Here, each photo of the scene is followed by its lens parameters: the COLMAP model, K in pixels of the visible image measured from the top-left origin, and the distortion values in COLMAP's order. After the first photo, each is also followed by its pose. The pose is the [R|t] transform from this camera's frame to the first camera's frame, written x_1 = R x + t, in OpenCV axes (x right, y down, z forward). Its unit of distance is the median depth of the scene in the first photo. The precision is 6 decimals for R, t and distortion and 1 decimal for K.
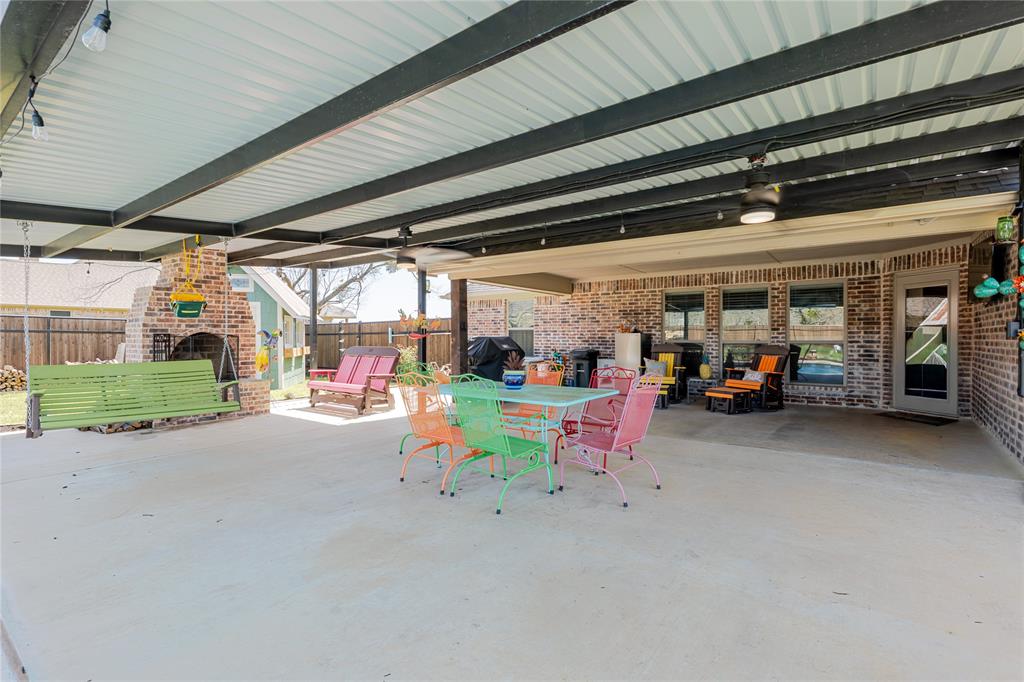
lens RADIAL K [[476.9, 0, 516.5], [0, 476.9, 337.7], [0, 0, 1]] dist [0.002171, -0.000549]
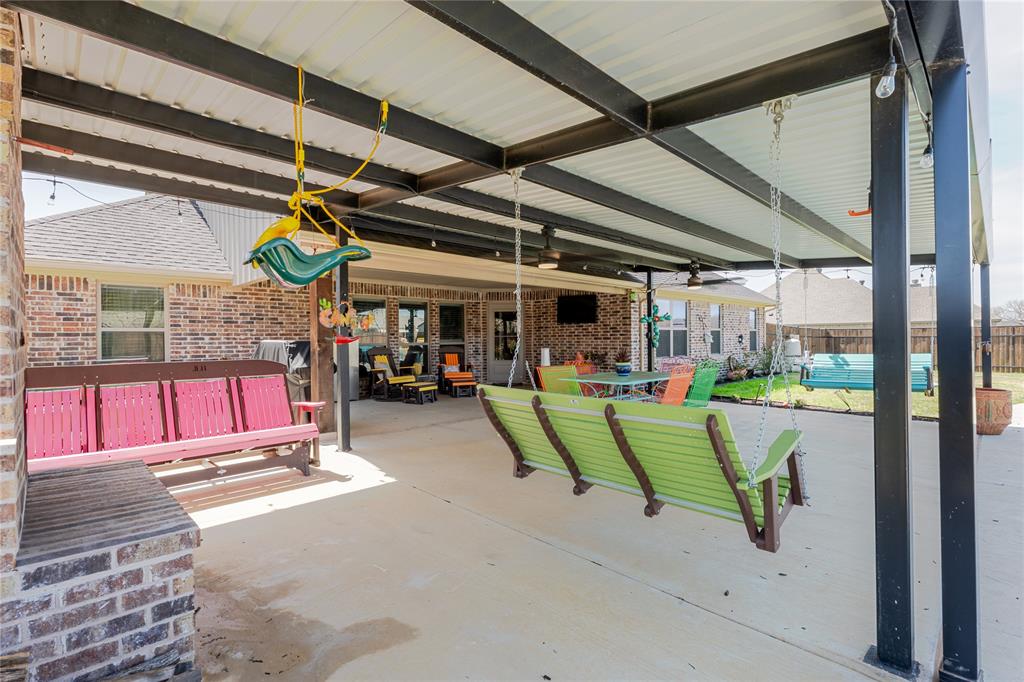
lens RADIAL K [[476.9, 0, 516.6], [0, 476.9, 341.3], [0, 0, 1]] dist [0.002171, -0.000549]
pose [[0.162829, -0.006364, 0.986634, -0.840913], [0.011503, 0.999923, 0.004551, -0.001602], [-0.986587, 0.010608, 0.162889, 0.630509]]
